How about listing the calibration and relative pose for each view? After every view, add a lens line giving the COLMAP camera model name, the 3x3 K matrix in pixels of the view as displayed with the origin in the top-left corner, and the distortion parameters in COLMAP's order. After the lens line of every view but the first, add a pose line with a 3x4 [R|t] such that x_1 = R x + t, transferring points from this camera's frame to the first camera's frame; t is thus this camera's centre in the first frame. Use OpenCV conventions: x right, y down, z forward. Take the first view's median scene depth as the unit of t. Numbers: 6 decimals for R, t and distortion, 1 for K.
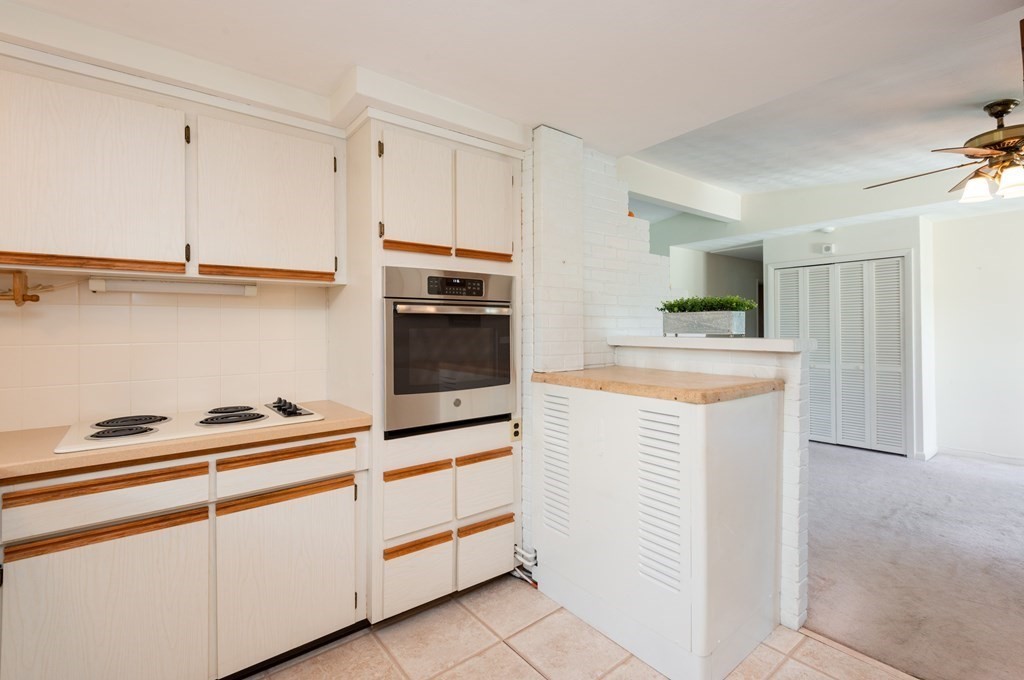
lens RADIAL K [[469.9, 0, 514.5], [0, 469.9, 328.9], [0, 0, 1]] dist [0.020019, -0.016542]
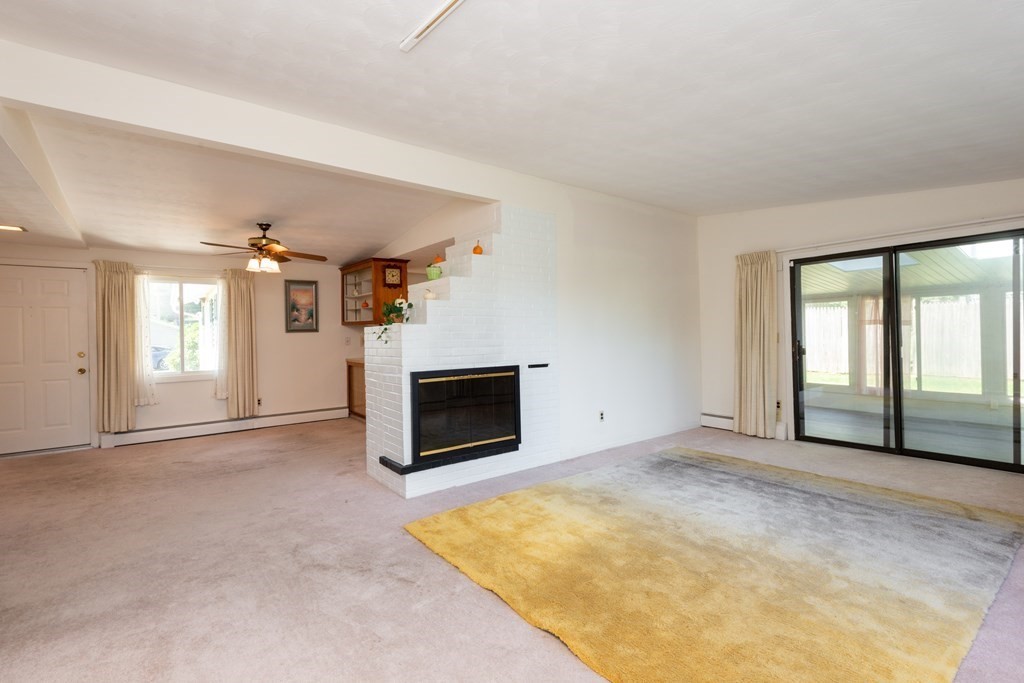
lens RADIAL K [[454.7, 0, 517.7], [0, 454.7, 332.6], [0, 0, 1]] dist [0.025172, -0.012899]
pose [[-0.999284, 0.031372, 0.021135, -0.061653], [0.031249, 0.999493, -0.006136, 0.022818], [-0.021317, -0.005471, -0.999758, 3.429531]]
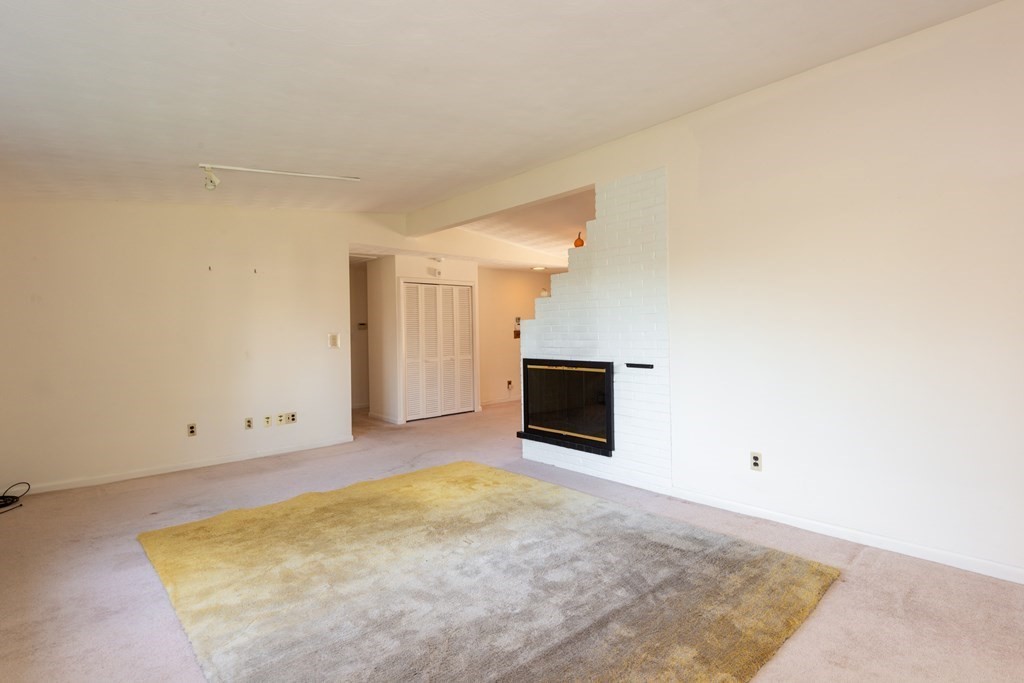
lens RADIAL K [[510.5, 0, 513.9], [0, 510.5, 334.8], [0, 0, 1]] dist [0.029230, -0.020784]
pose [[-0.058647, 0.007068, 0.998254, -1.889440], [0.020536, 0.999772, -0.005872, 0.049452], [-0.998068, 0.020155, -0.058779, 1.995187]]
